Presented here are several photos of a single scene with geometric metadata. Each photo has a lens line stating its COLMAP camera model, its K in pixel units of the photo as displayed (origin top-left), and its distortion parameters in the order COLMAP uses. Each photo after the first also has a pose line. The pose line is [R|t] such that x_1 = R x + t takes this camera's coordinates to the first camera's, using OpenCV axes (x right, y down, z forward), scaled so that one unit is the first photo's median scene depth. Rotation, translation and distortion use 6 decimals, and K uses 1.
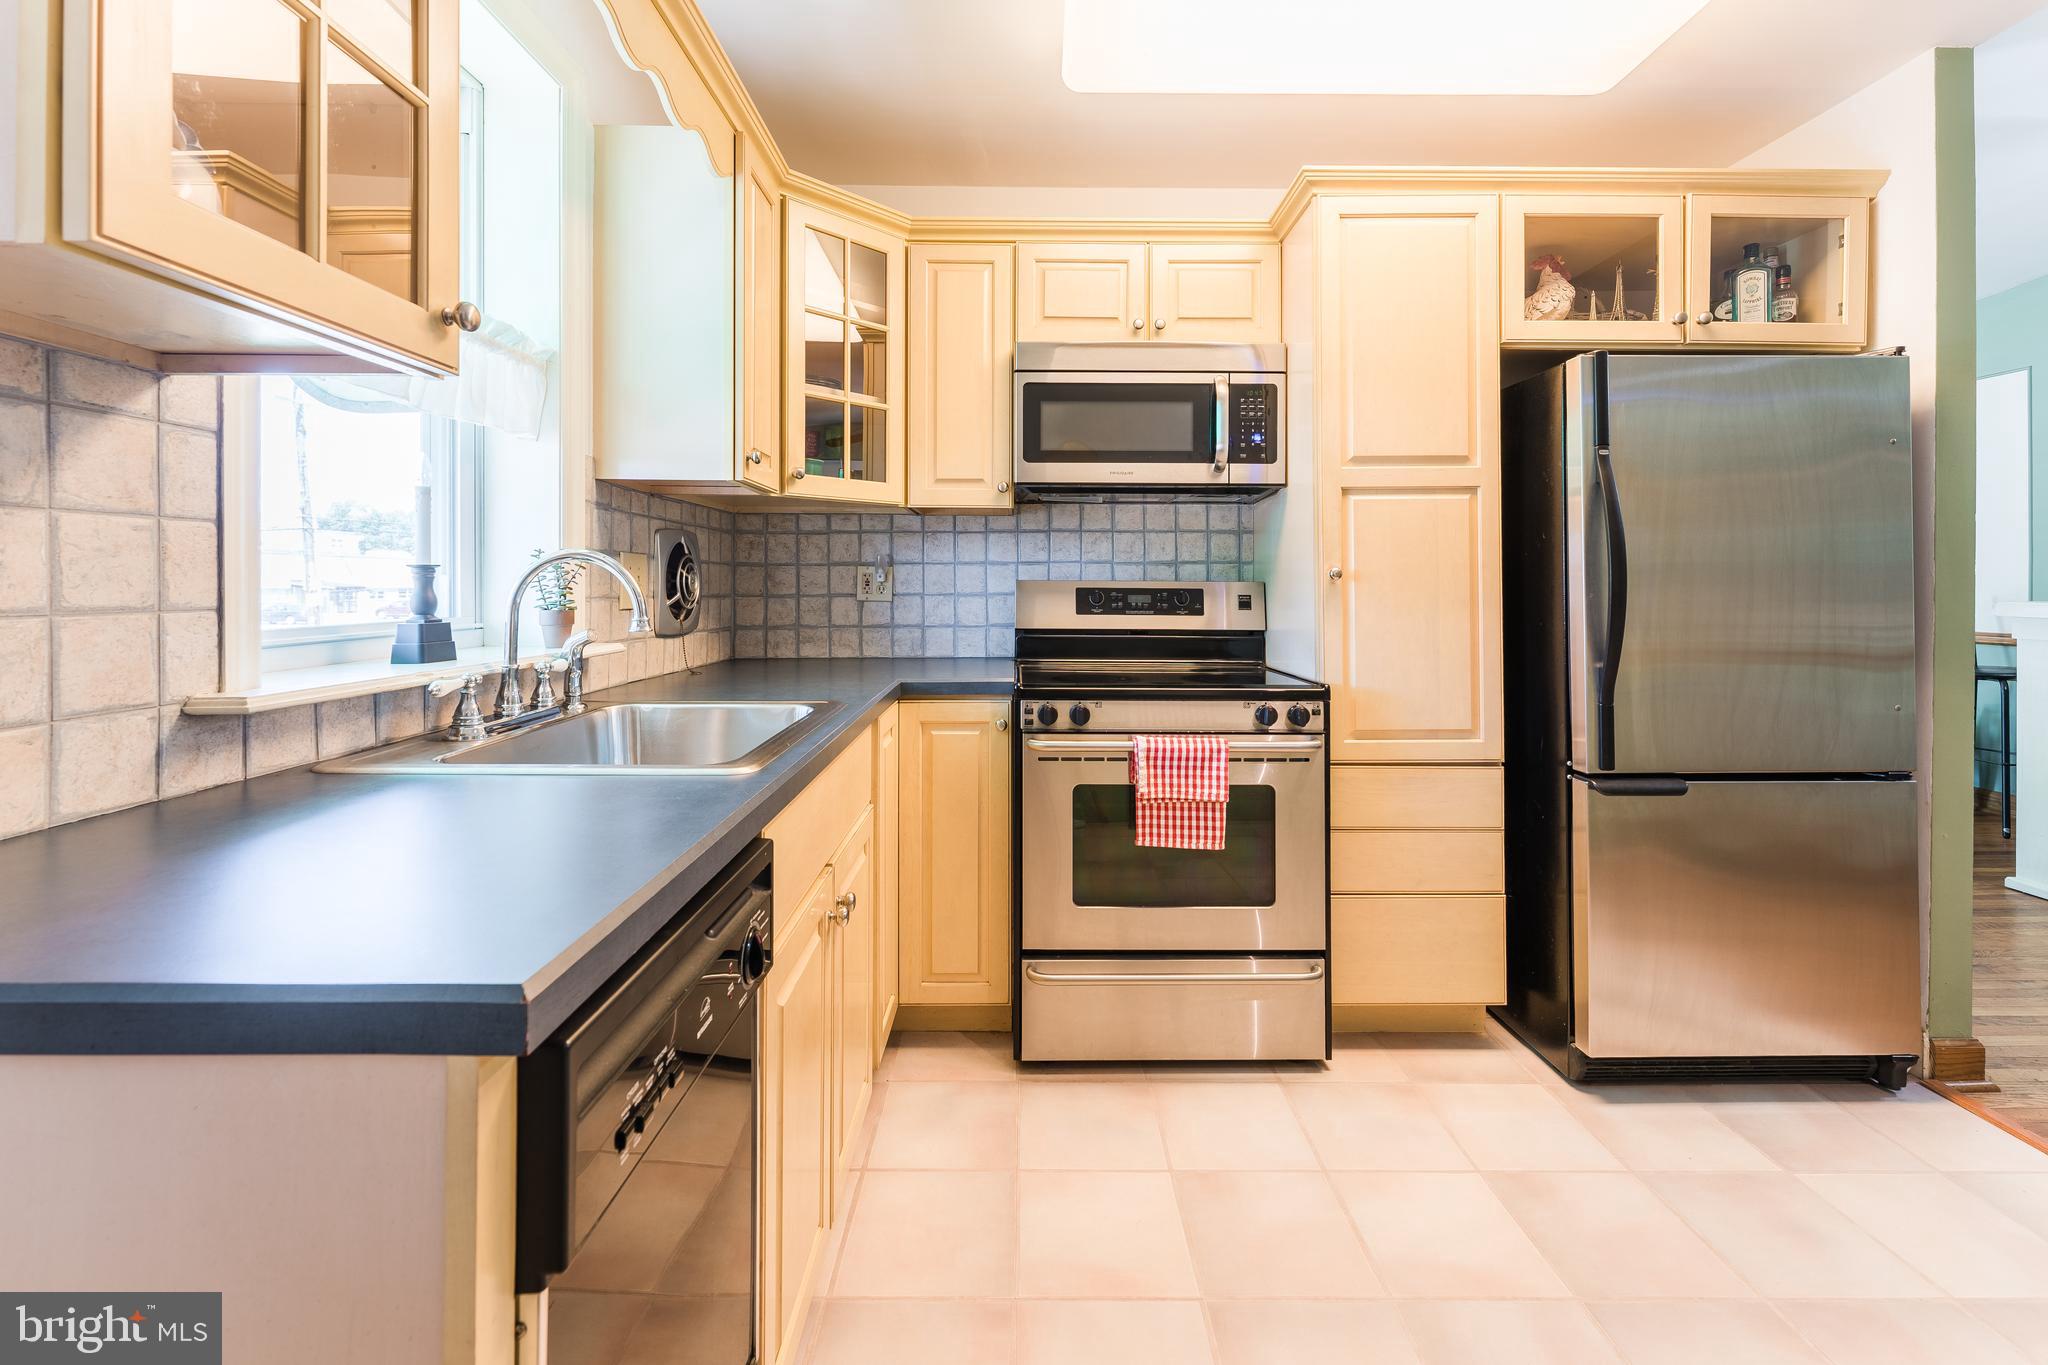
lens RADIAL K [[869.9, 0, 1015.4], [0, 869.9, 578.2], [0, 0, 1]] dist [0.000276, -0.000338]
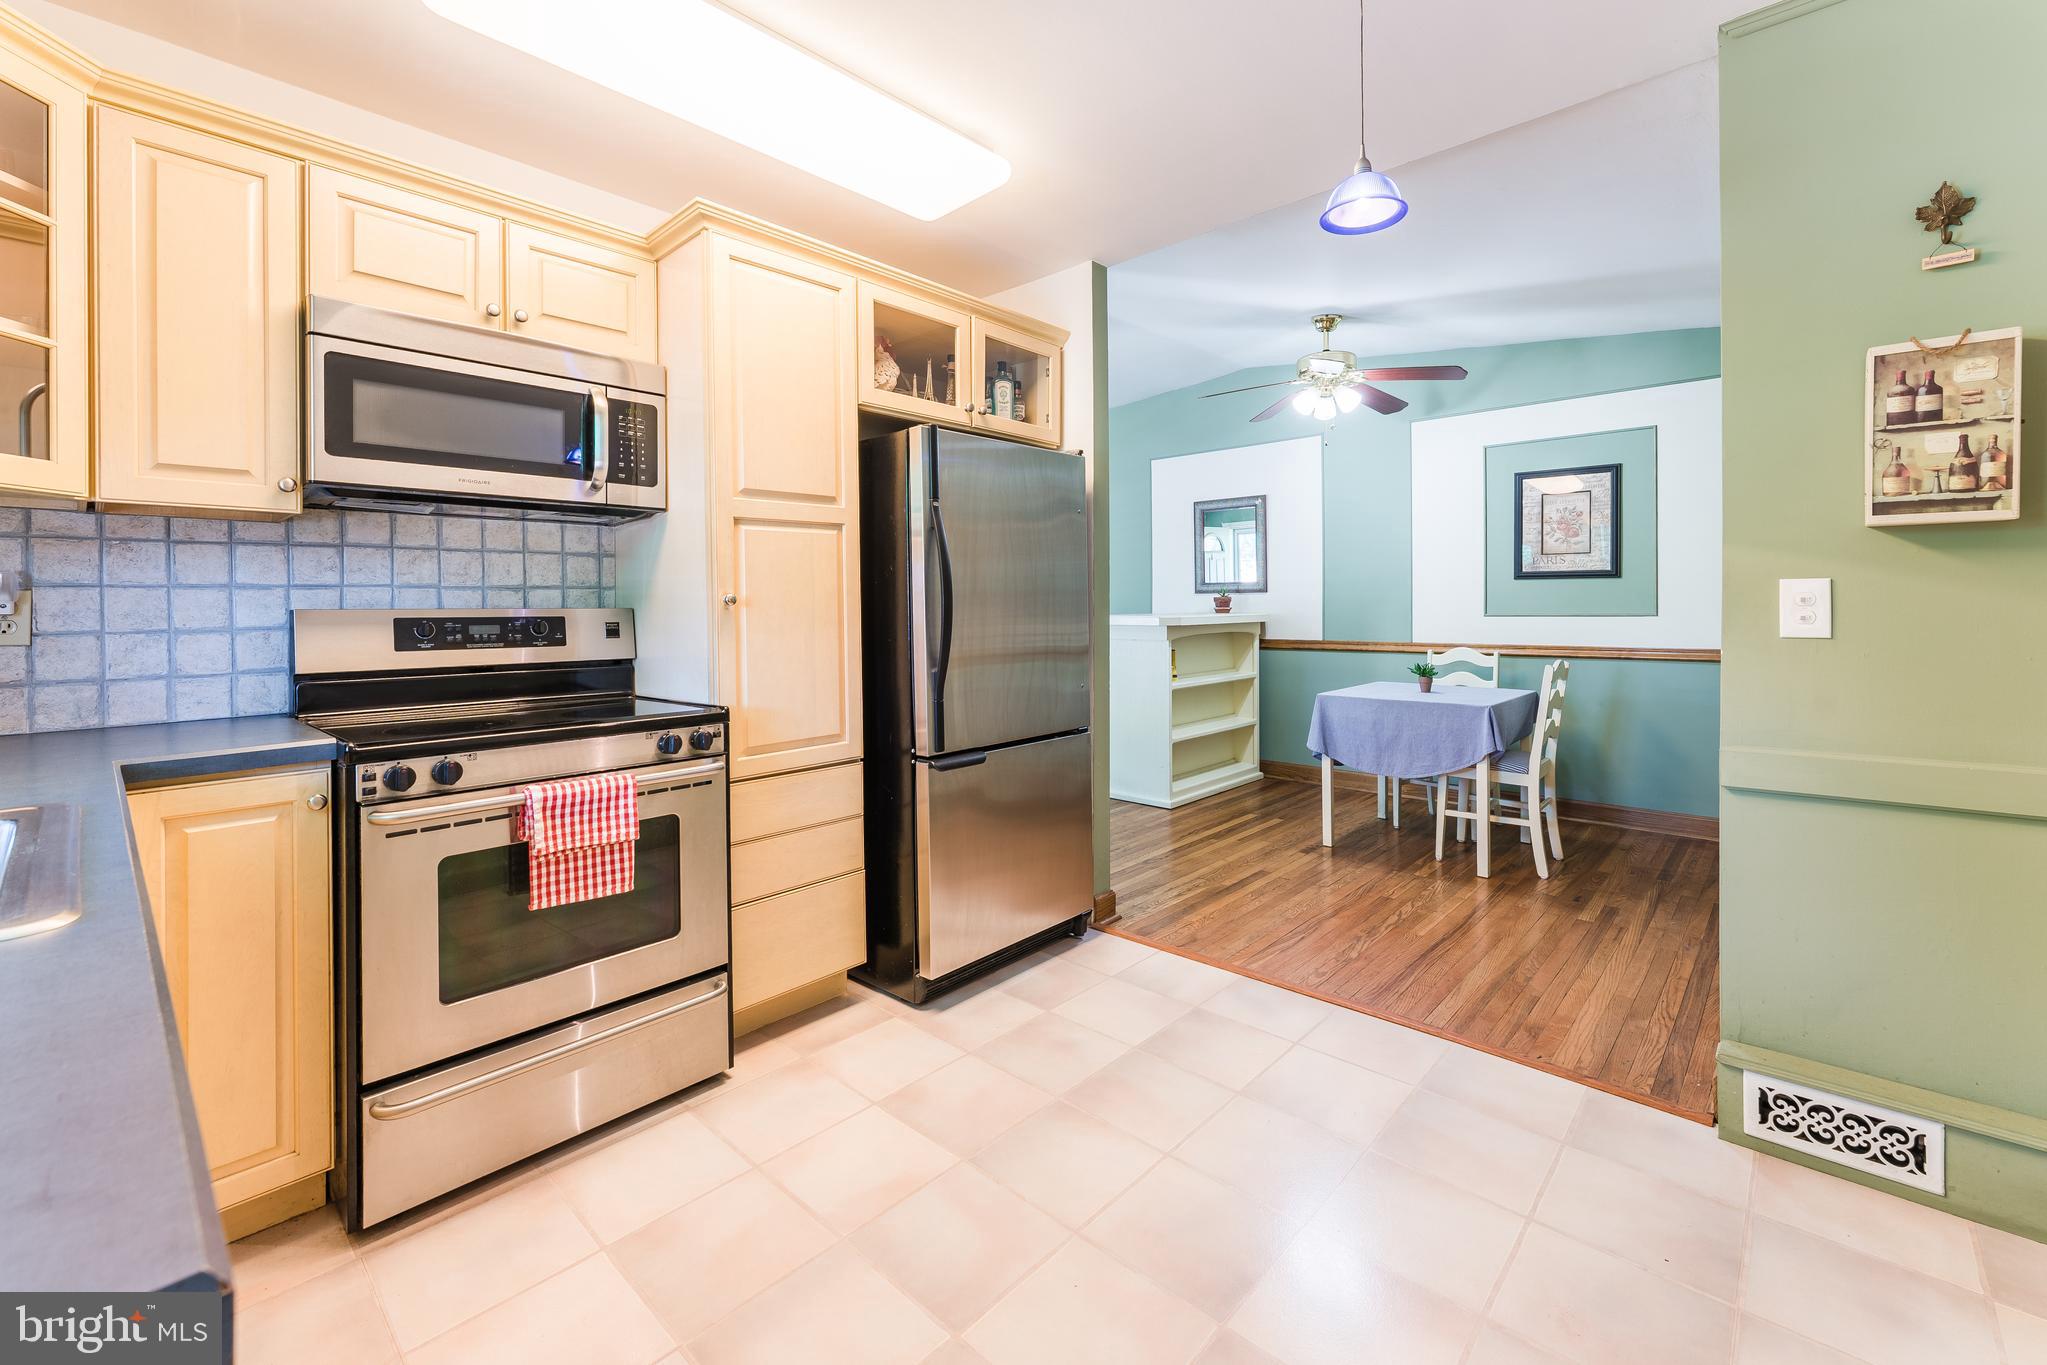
lens RADIAL K [[869.4, 0, 1027.6], [0, 869.4, 601.0], [0, 0, 1]] dist [0.000276, -0.000338]
pose [[0.672862, -0.005266, 0.739750, -0.162919], [0.006881, 0.999976, 0.000860, -0.001760], [-0.739736, 0.004512, 0.672882, 0.037408]]
